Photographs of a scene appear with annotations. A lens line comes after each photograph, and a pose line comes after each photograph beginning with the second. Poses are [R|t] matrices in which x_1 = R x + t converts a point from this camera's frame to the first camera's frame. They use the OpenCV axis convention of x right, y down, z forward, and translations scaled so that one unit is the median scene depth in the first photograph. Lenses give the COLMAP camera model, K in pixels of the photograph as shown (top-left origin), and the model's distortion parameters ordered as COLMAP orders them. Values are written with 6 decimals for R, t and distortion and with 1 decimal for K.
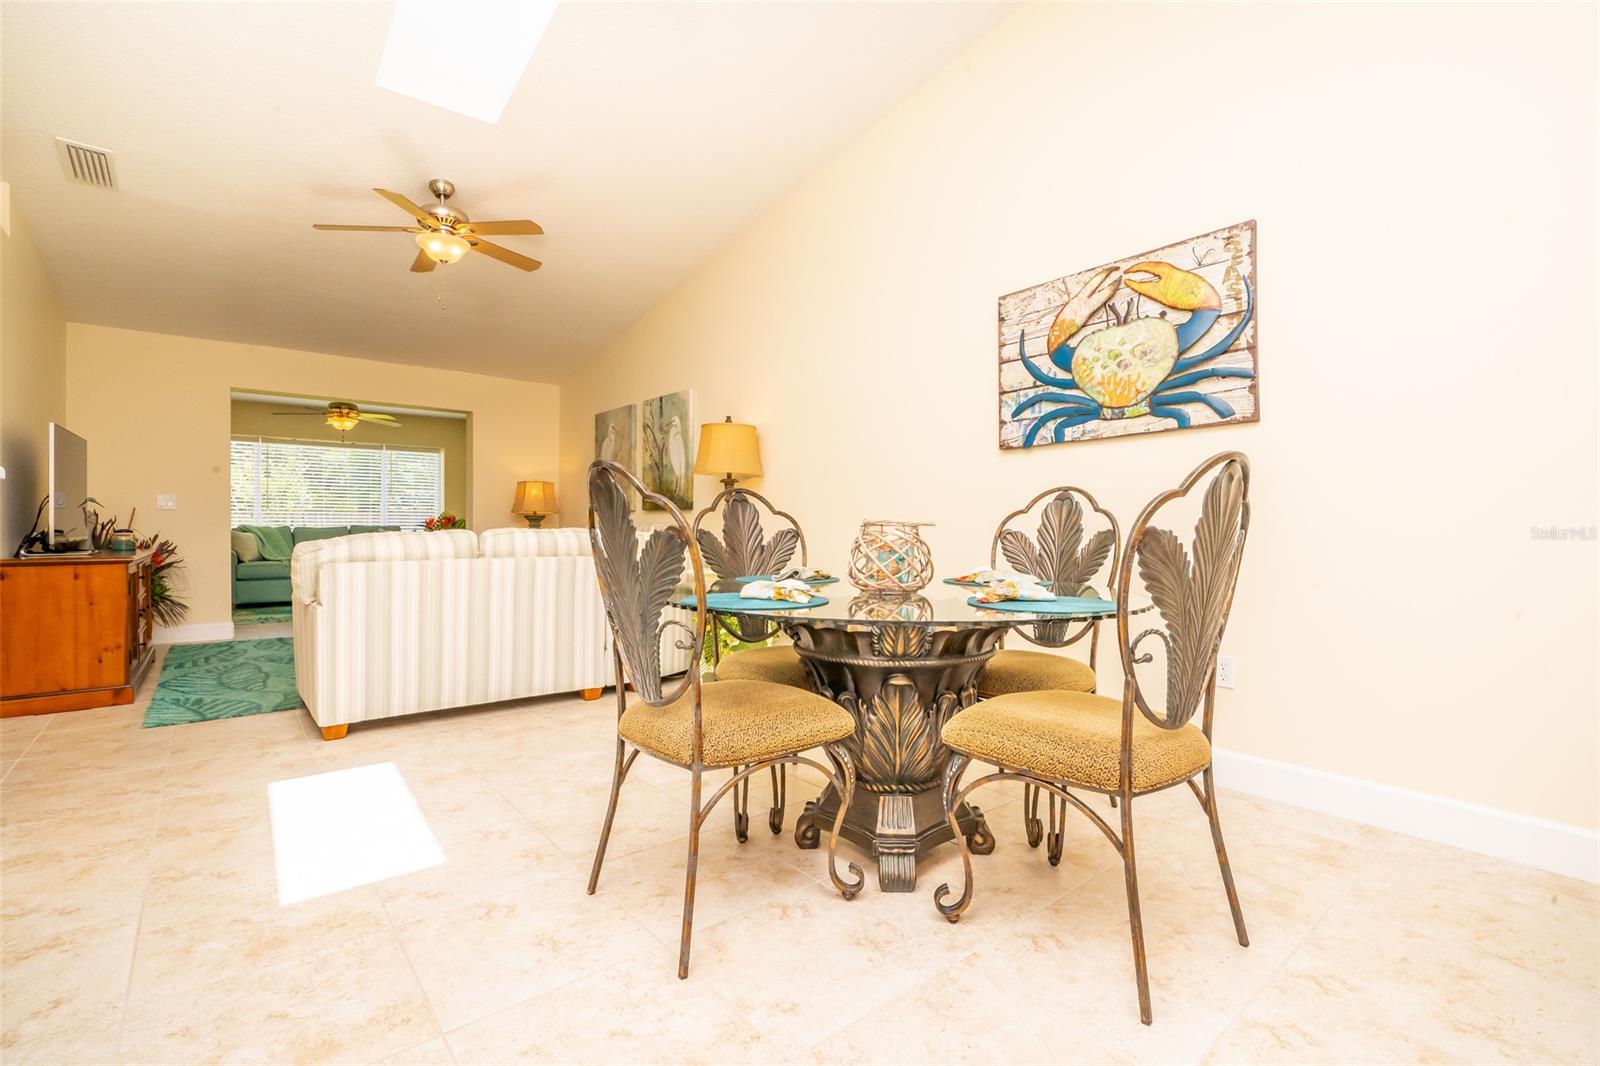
lens RADIAL K [[721.1, 0, 805.4], [0, 721.1, 532.0], [0, 0, 1]] dist [-0.018097, 0.007894]
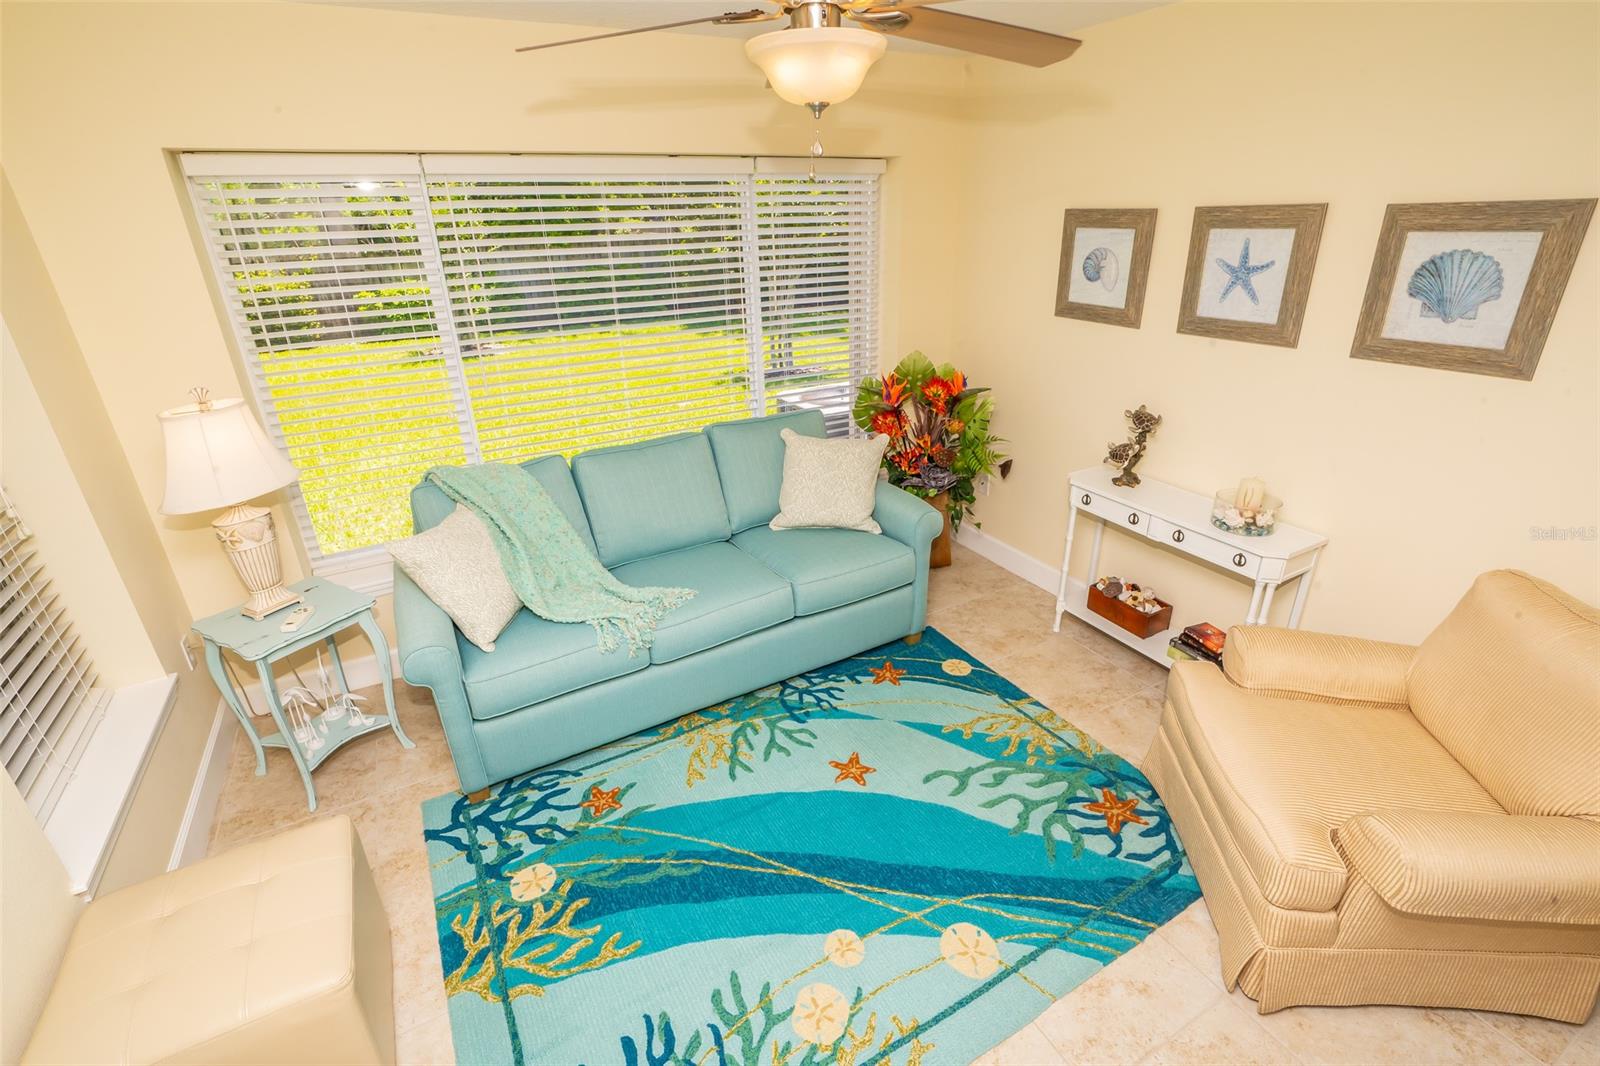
lens RADIAL K [[721.1, 0, 805.4], [0, 721.1, 532.0], [0, 0, 1]] dist [-0.018097, 0.007894]
pose [[0.982176, 0.050269, -0.181115, -1.492392], [0.026777, 0.916326, 0.399536, -0.286107], [0.186045, -0.397265, 0.898648, 1.929874]]
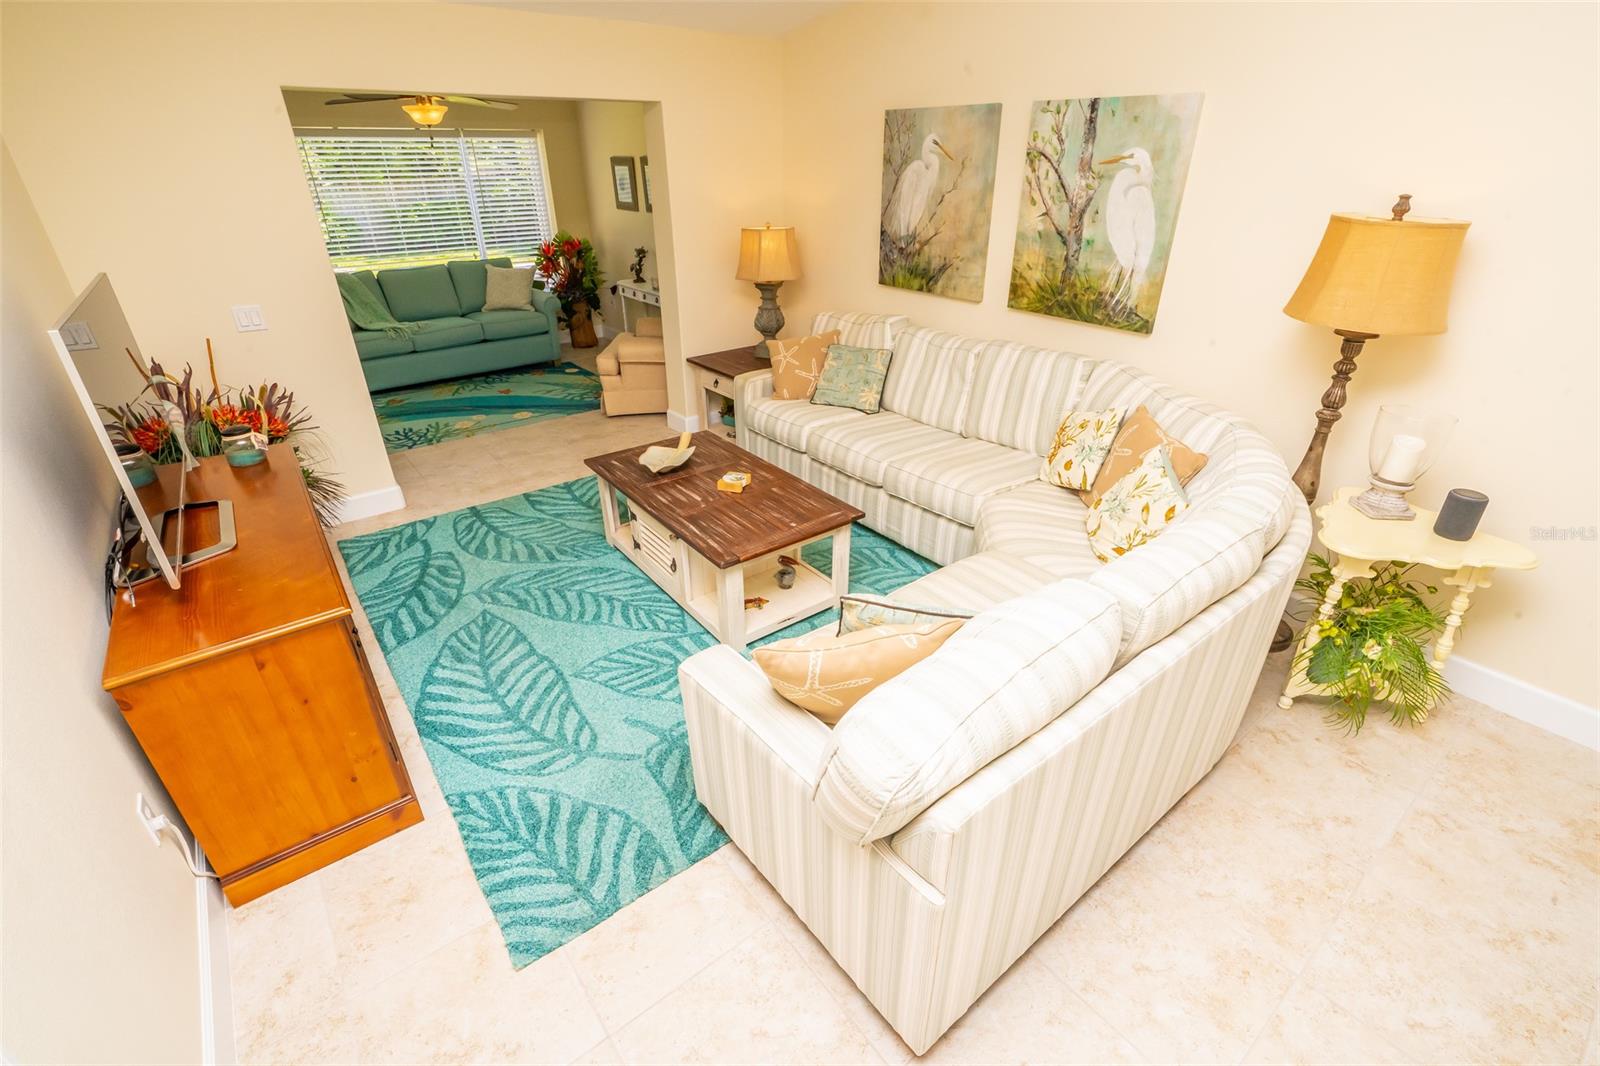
lens RADIAL K [[721.1, 0, 805.4], [0, 721.1, 532.0], [0, 0, 1]] dist [-0.018097, 0.007894]
pose [[0.999530, 0.004766, -0.030298, -0.711059], [0.009539, 0.890565, 0.454756, -0.262414], [0.029150, -0.454831, 0.890101, 0.690149]]
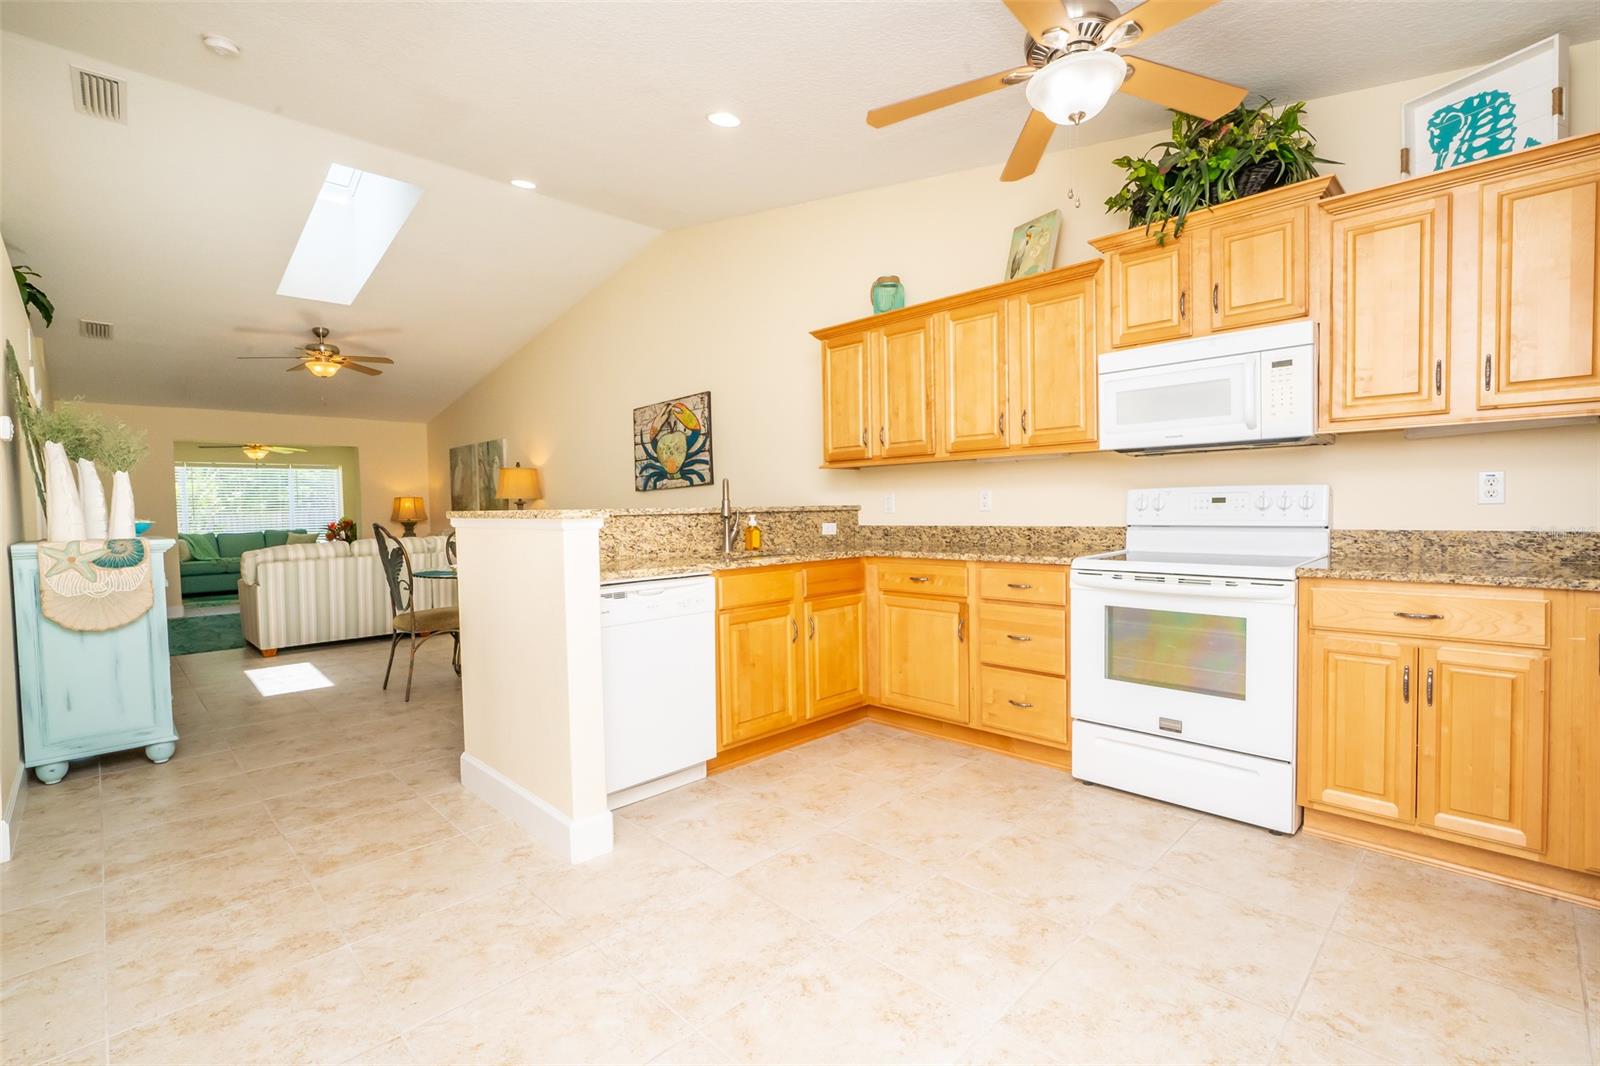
lens RADIAL K [[719.6, 0, 801.7], [0, 719.6, 529.1], [0, 0, 1]] dist [-0.003506, -0.001226]
pose [[0.996046, -0.029292, 0.083870, 0.559996], [0.027288, 0.999316, 0.024947, -0.051419], [-0.084544, -0.022560, 0.996164, -0.946748]]
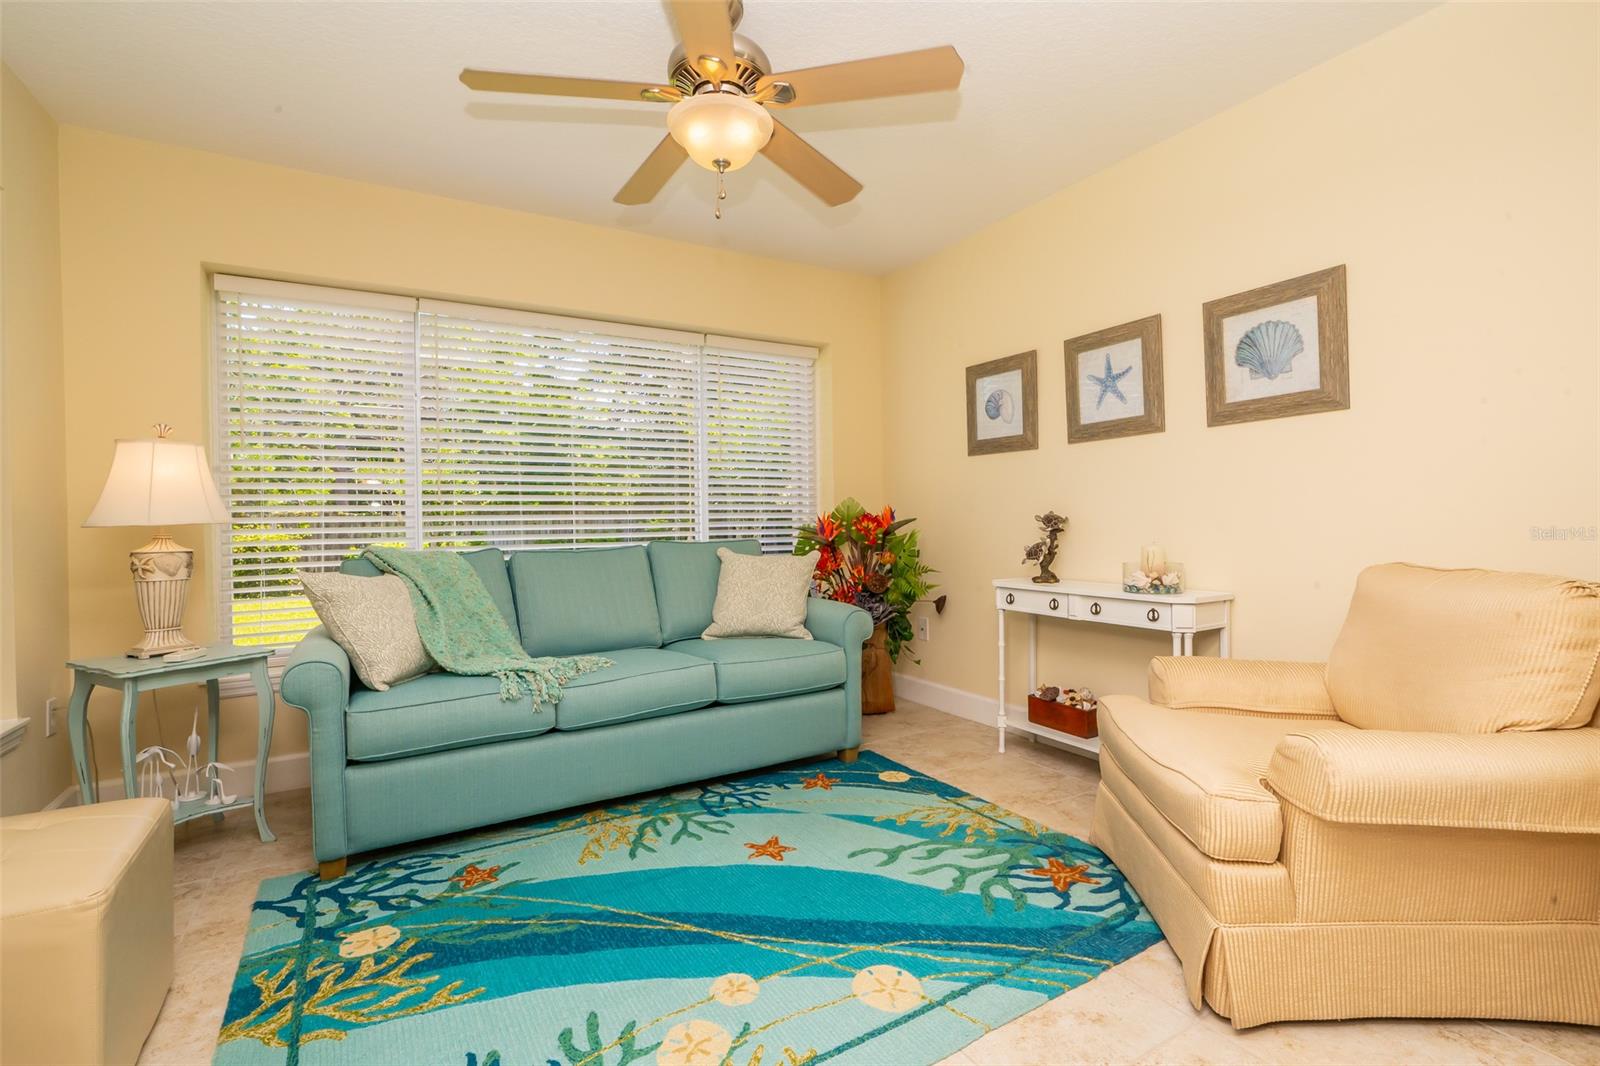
lens RADIAL K [[721.1, 0, 805.4], [0, 721.1, 532.0], [0, 0, 1]] dist [-0.018097, 0.007894]
pose [[0.987268, -0.017374, -0.158113, -1.421732], [0.018542, 0.999811, 0.005910, -0.042218], [0.157980, -0.008767, 0.987403, 1.864615]]
